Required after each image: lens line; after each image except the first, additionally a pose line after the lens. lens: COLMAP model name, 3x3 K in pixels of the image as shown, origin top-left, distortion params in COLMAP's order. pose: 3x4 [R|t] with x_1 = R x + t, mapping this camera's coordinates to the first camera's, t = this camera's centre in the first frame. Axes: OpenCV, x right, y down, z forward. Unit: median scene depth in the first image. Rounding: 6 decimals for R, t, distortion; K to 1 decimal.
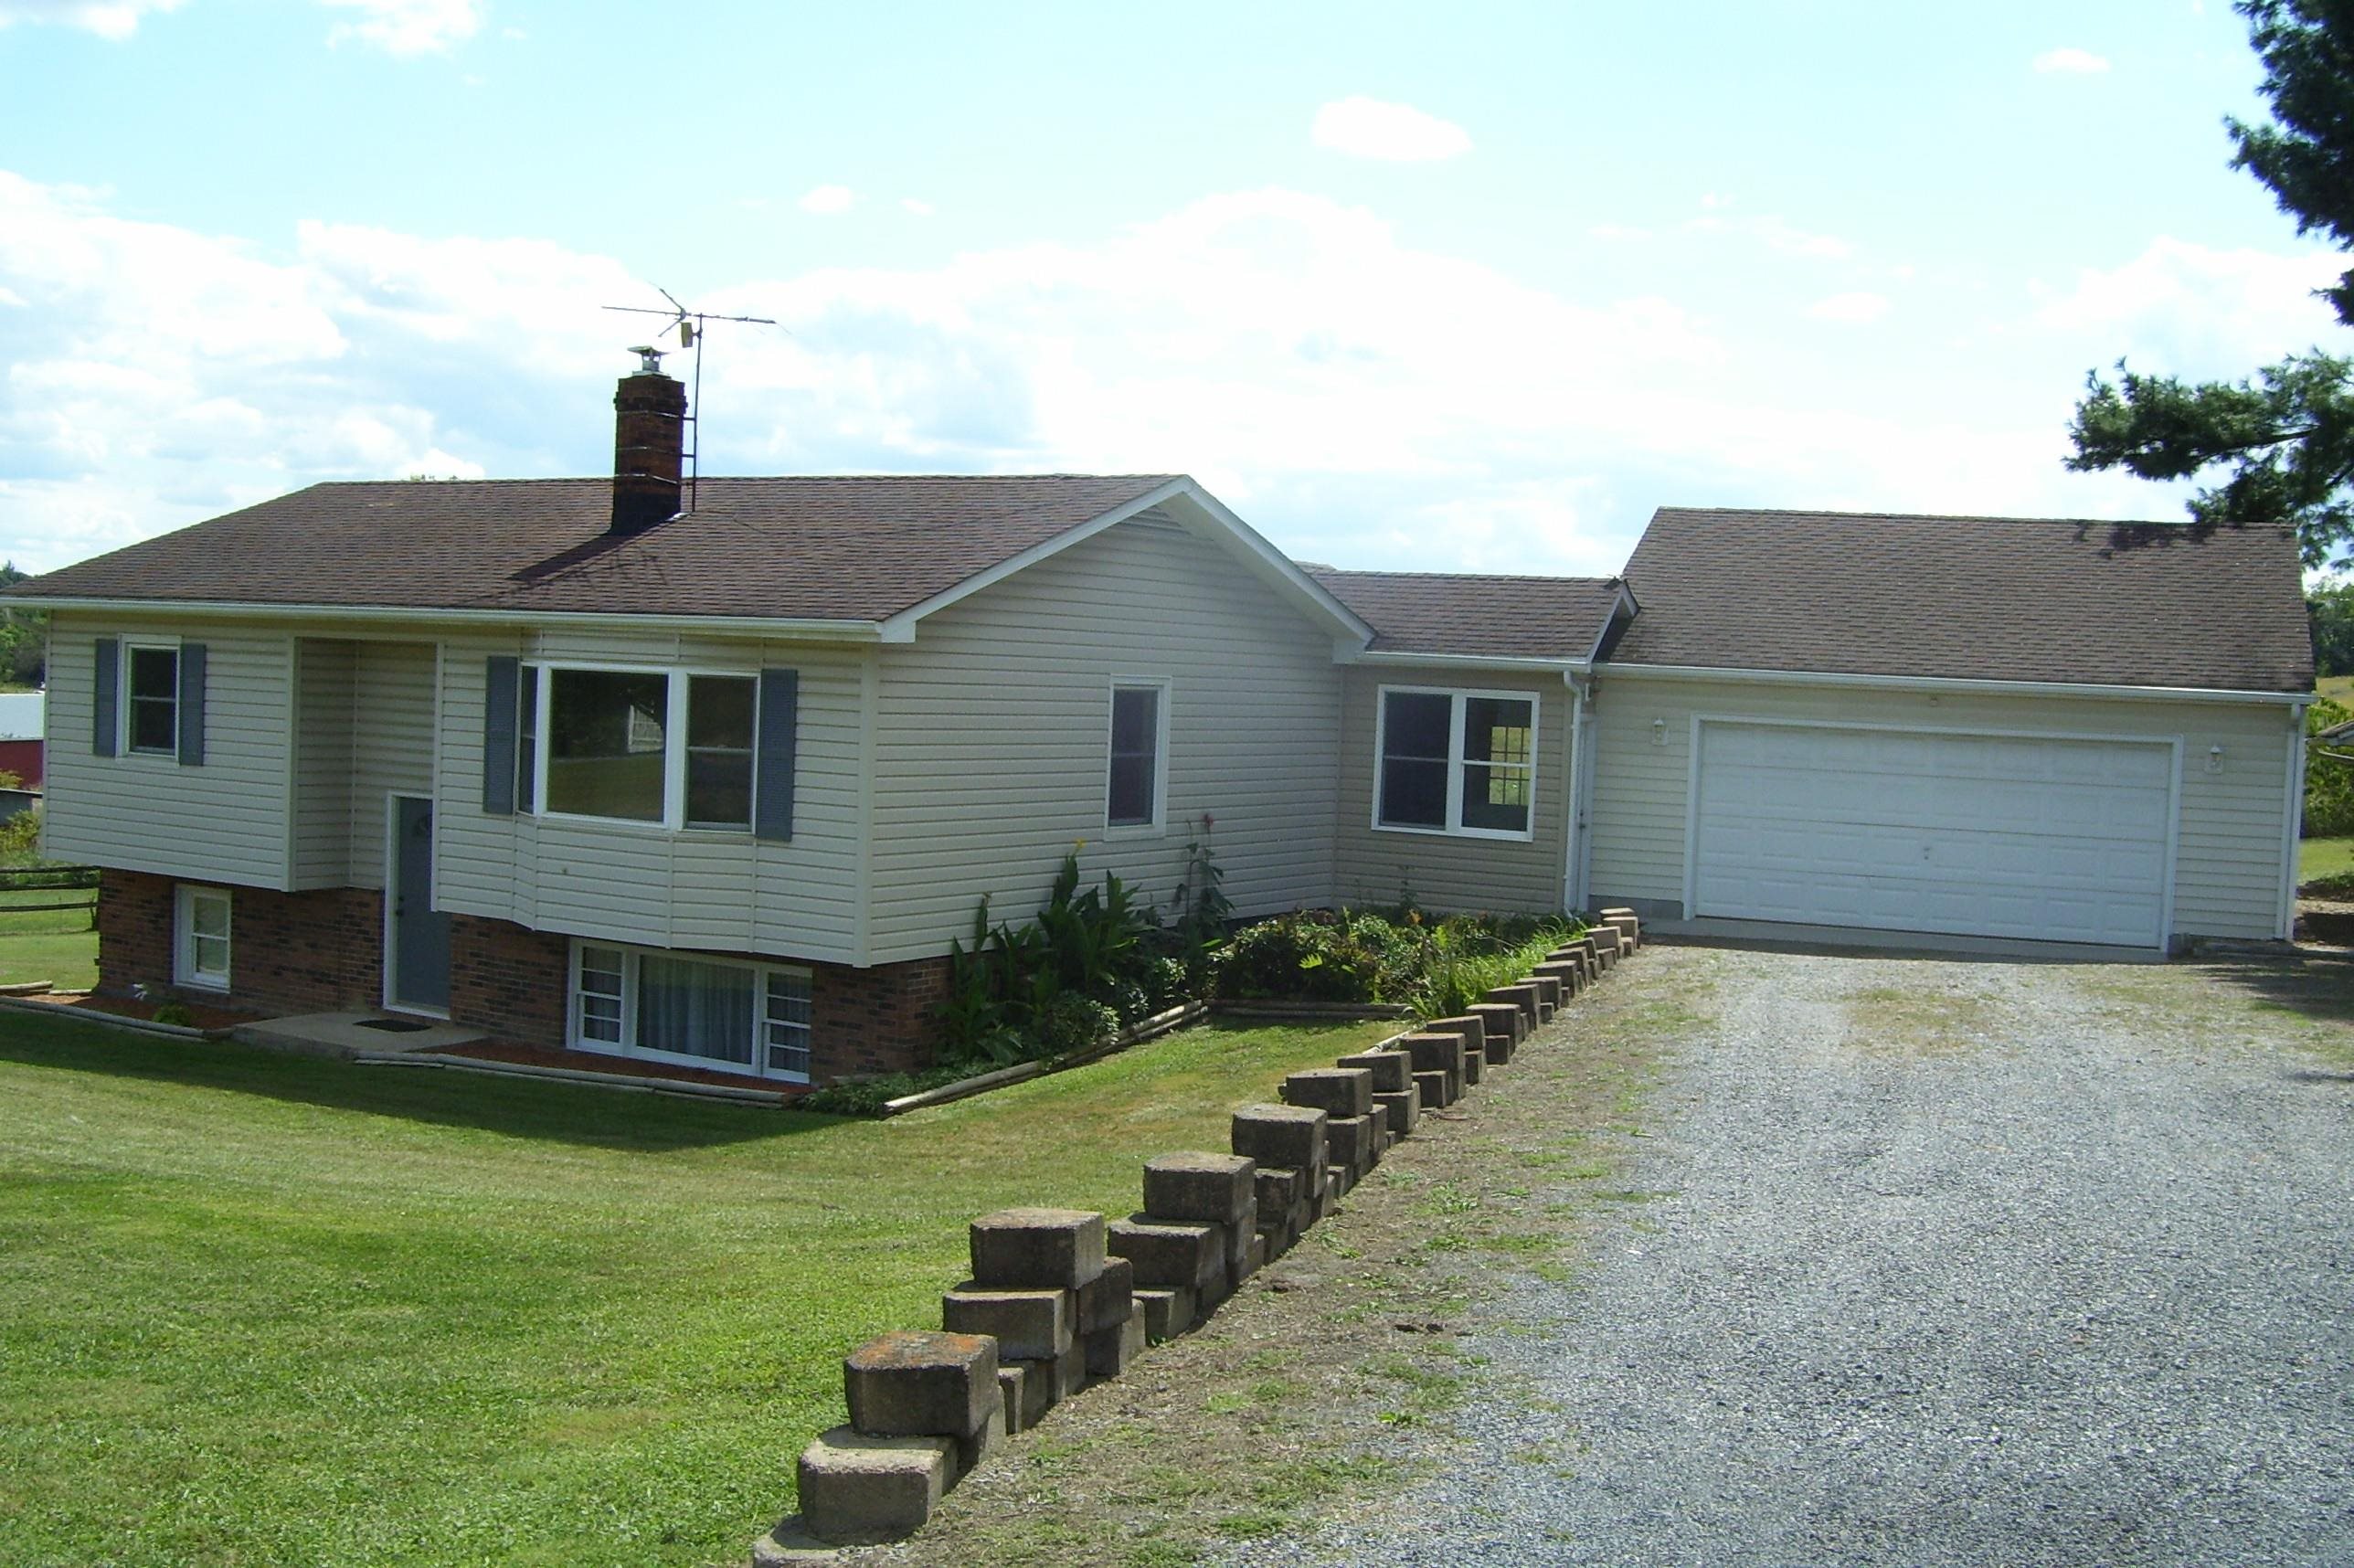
lens RADIAL K [[2592.5, 0, 1177.0], [0, 2592.5, 784.0], [0, 0, 1]] dist [-0.184600, 0.215462]
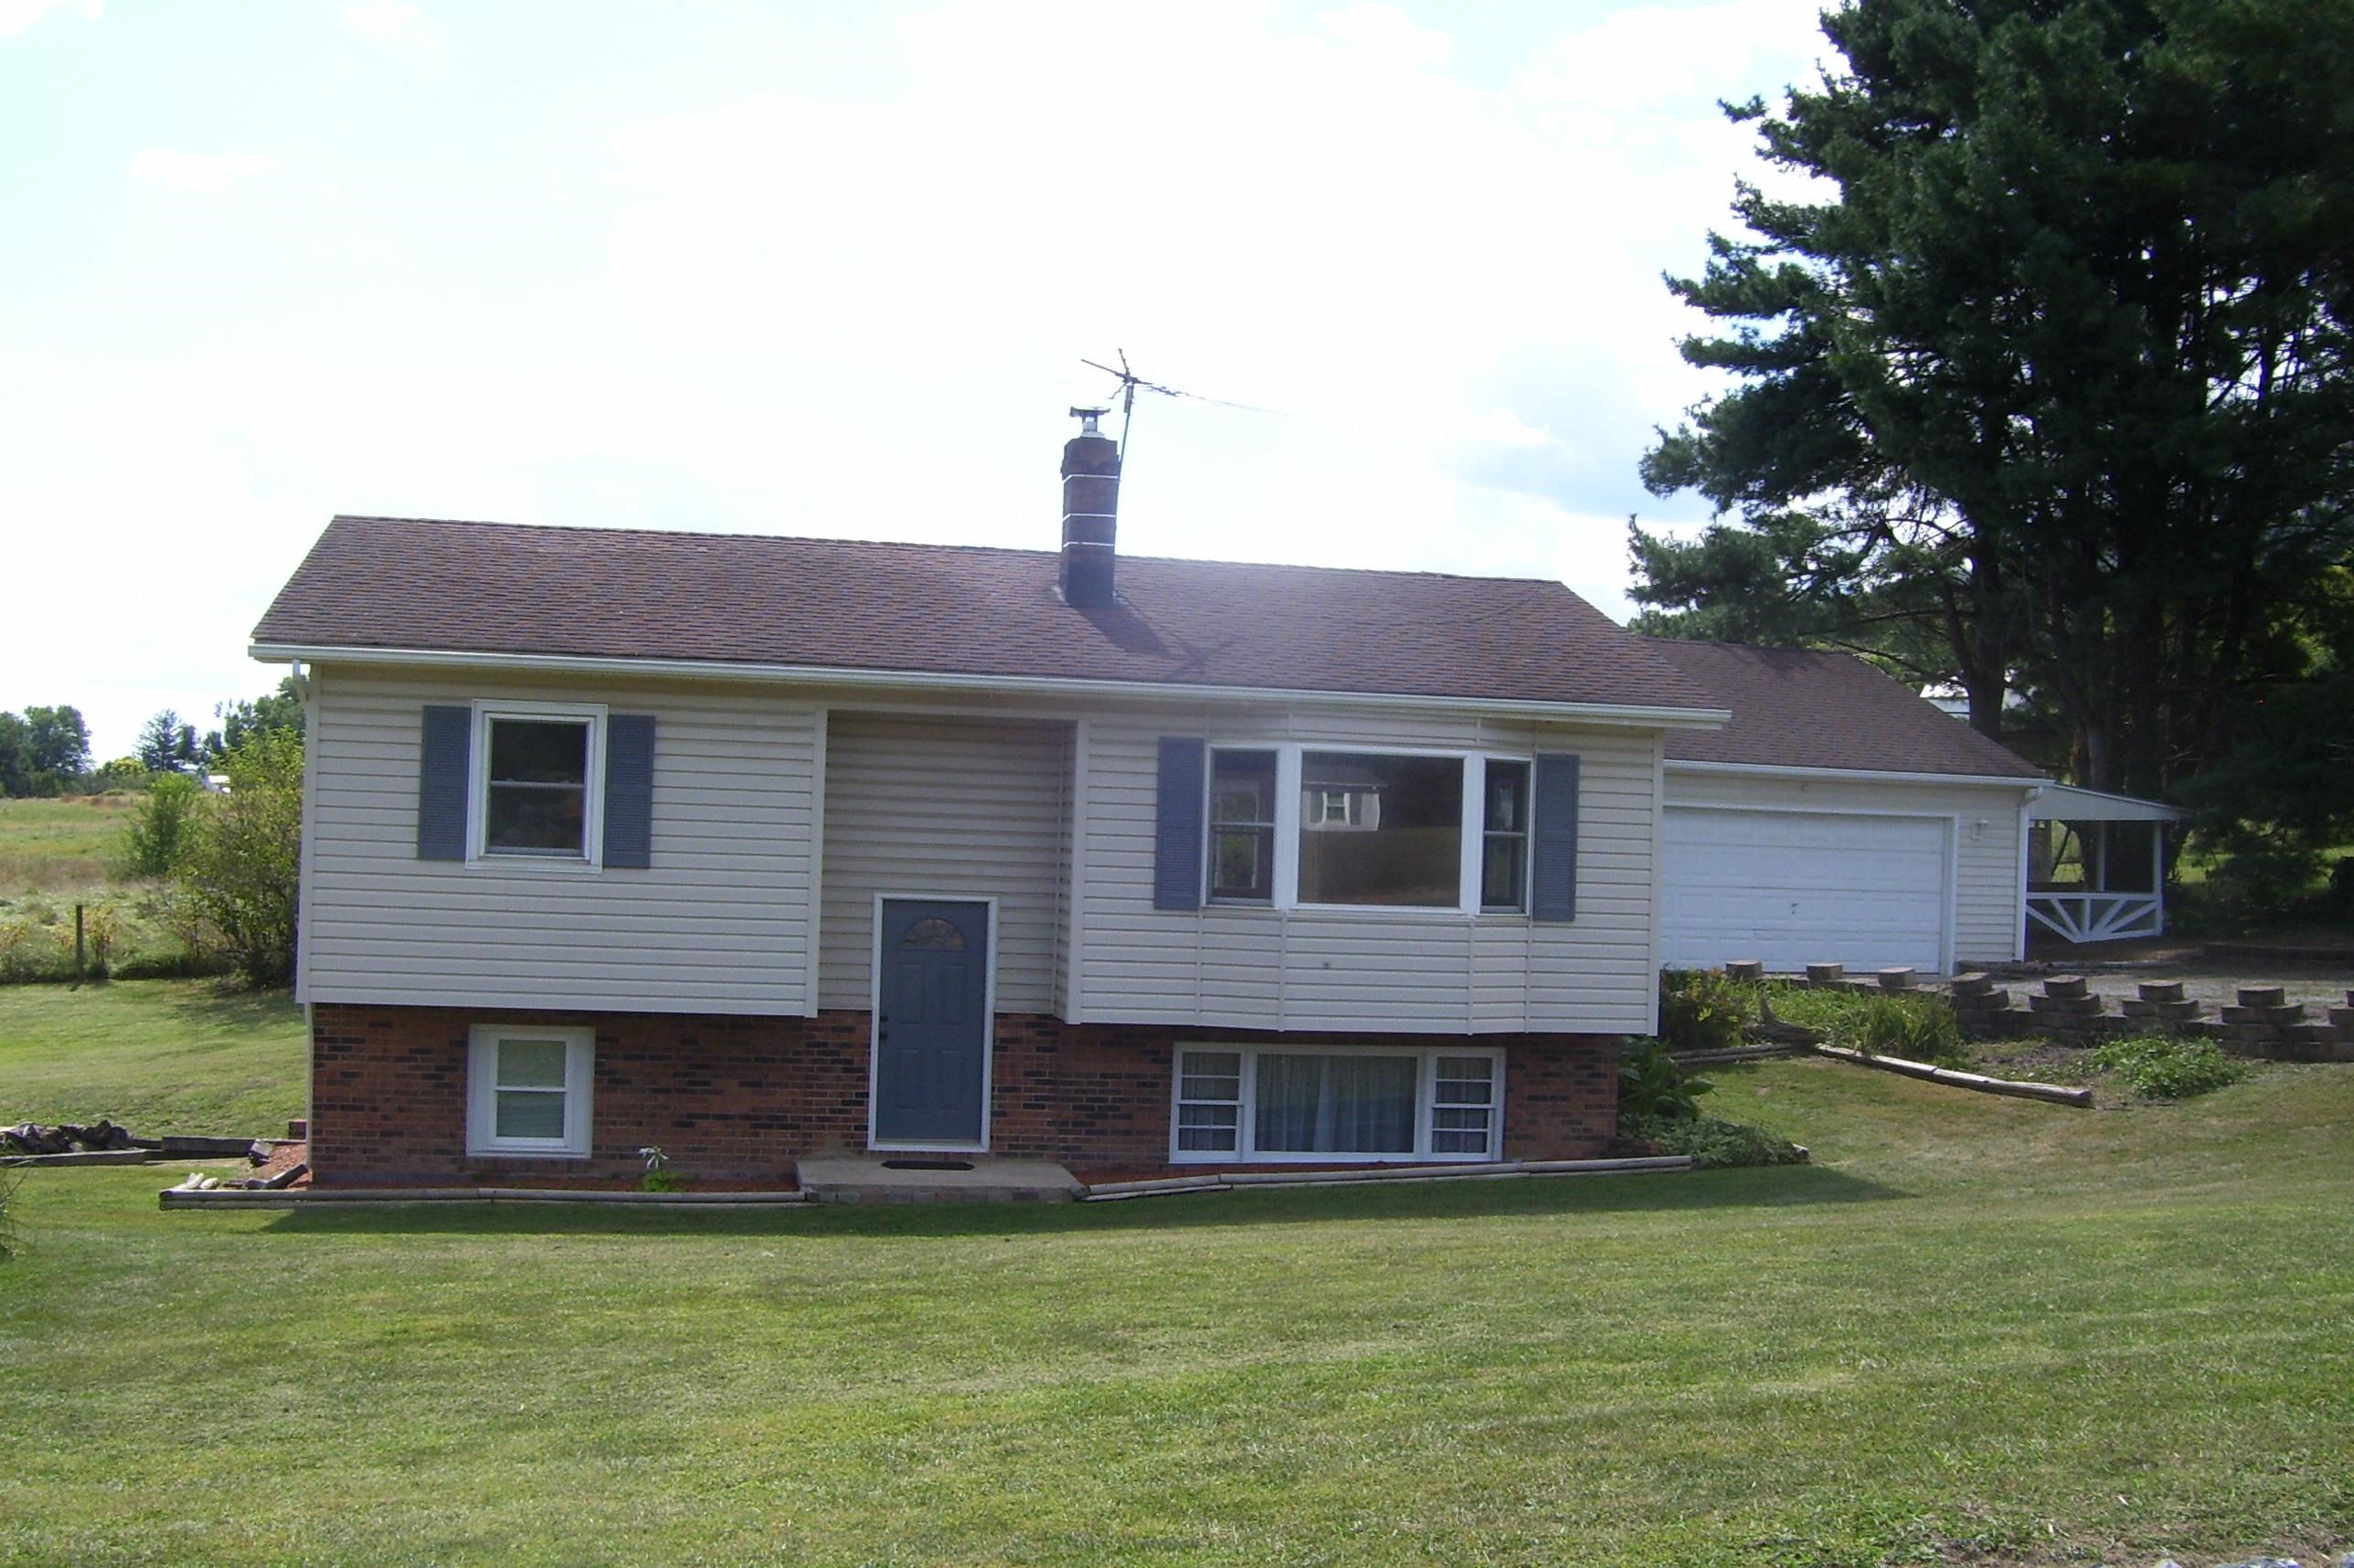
lens RADIAL K [[2592.5, 0, 1177.0], [0, 2592.5, 784.0], [0, 0, 1]] dist [-0.184600, 0.215462]
pose [[0.729584, 0.000365, 0.683891, -0.846596], [0.027775, 0.999159, -0.030164, -0.004952], [-0.683327, 0.041002, 0.728960, 0.308439]]
